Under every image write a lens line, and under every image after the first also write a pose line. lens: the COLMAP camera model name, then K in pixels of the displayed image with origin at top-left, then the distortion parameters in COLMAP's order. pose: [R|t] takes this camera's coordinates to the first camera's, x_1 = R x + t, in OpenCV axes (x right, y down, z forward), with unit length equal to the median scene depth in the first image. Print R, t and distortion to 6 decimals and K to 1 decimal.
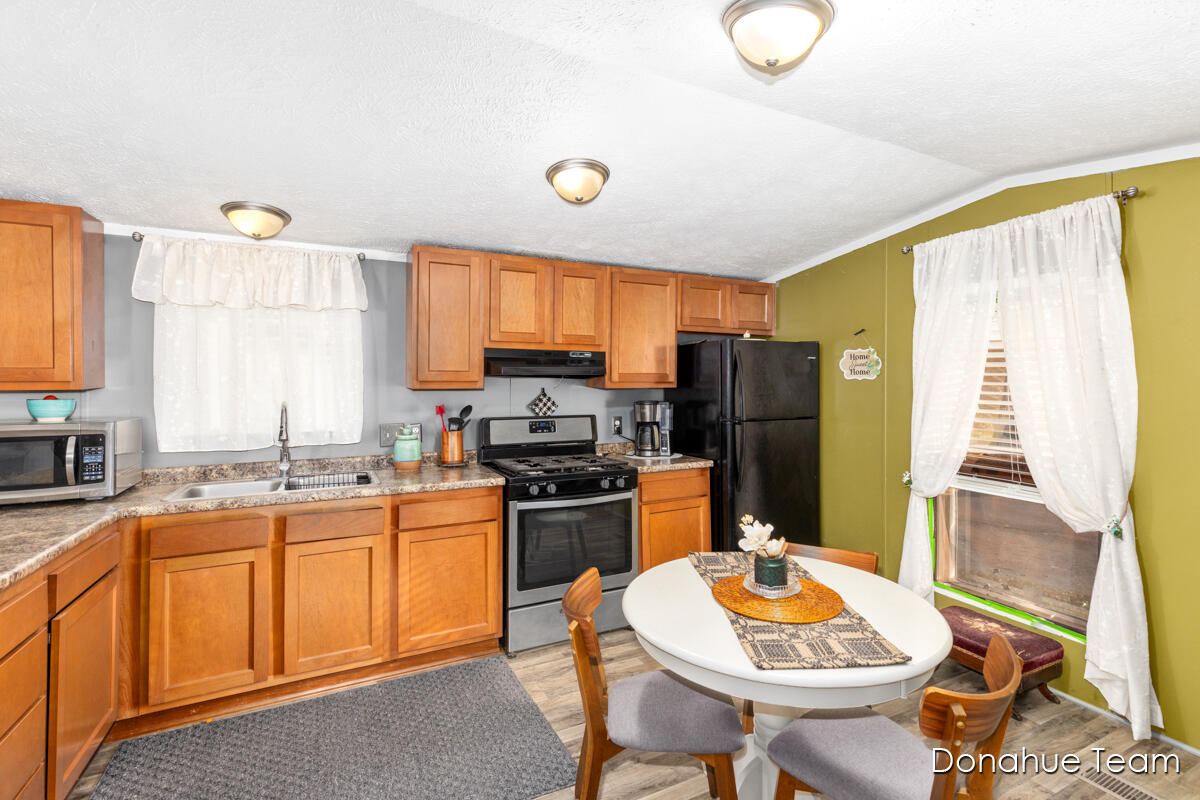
lens RADIAL K [[550.1, 0, 608.2], [0, 550.1, 378.6], [0, 0, 1]] dist [0.004174, -0.000240]
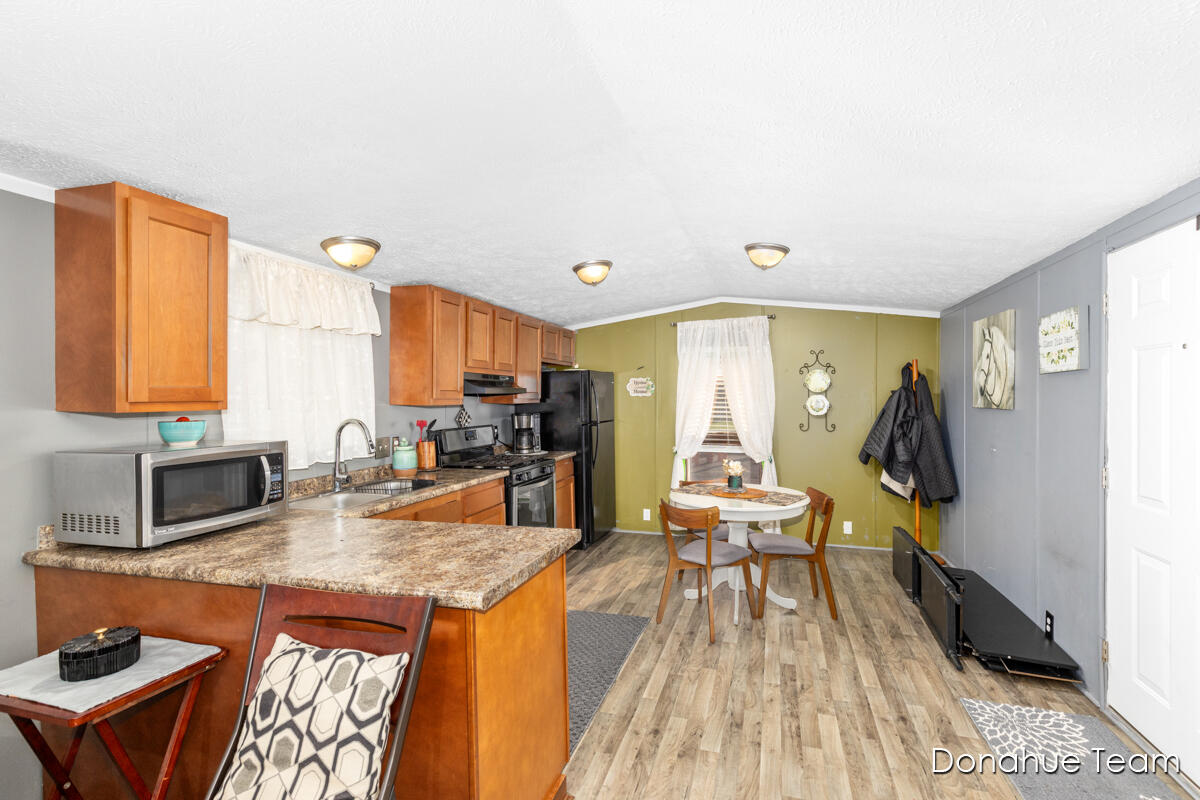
lens RADIAL K [[550.1, 0, 601.3], [0, 550.1, 397.4], [0, 0, 1]] dist [0.004174, -0.000240]
pose [[0.702307, -0.005664, 0.711852, -0.880180], [0.004528, 0.999984, 0.003488, -0.001366], [-0.711860, 0.000773, 0.702321, -0.093224]]
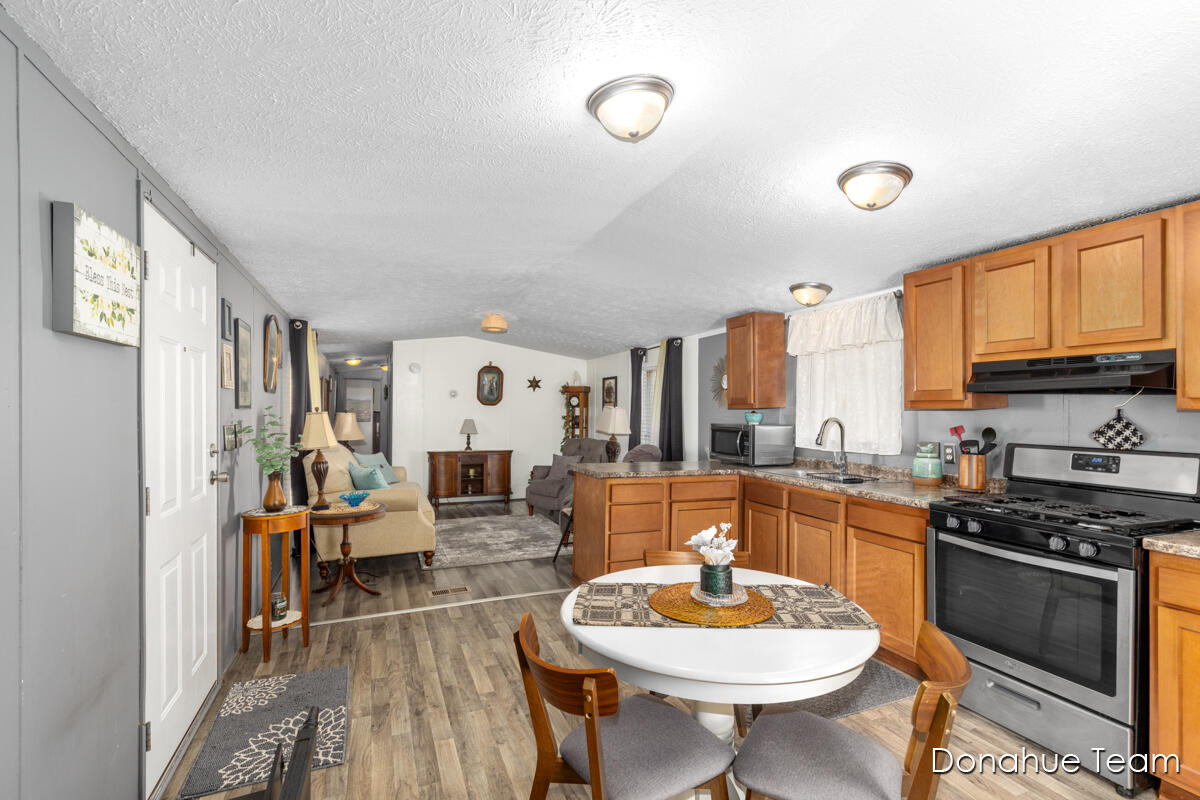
lens RADIAL K [[550.1, 0, 619.0], [0, 550.1, 413.4], [0, 0, 1]] dist [0.004174, -0.000240]
pose [[-0.046685, 0.005043, -0.998897, 0.690097], [0.001527, 0.999986, 0.004977, 0.020458], [0.998908, -0.001293, -0.046692, 0.457253]]
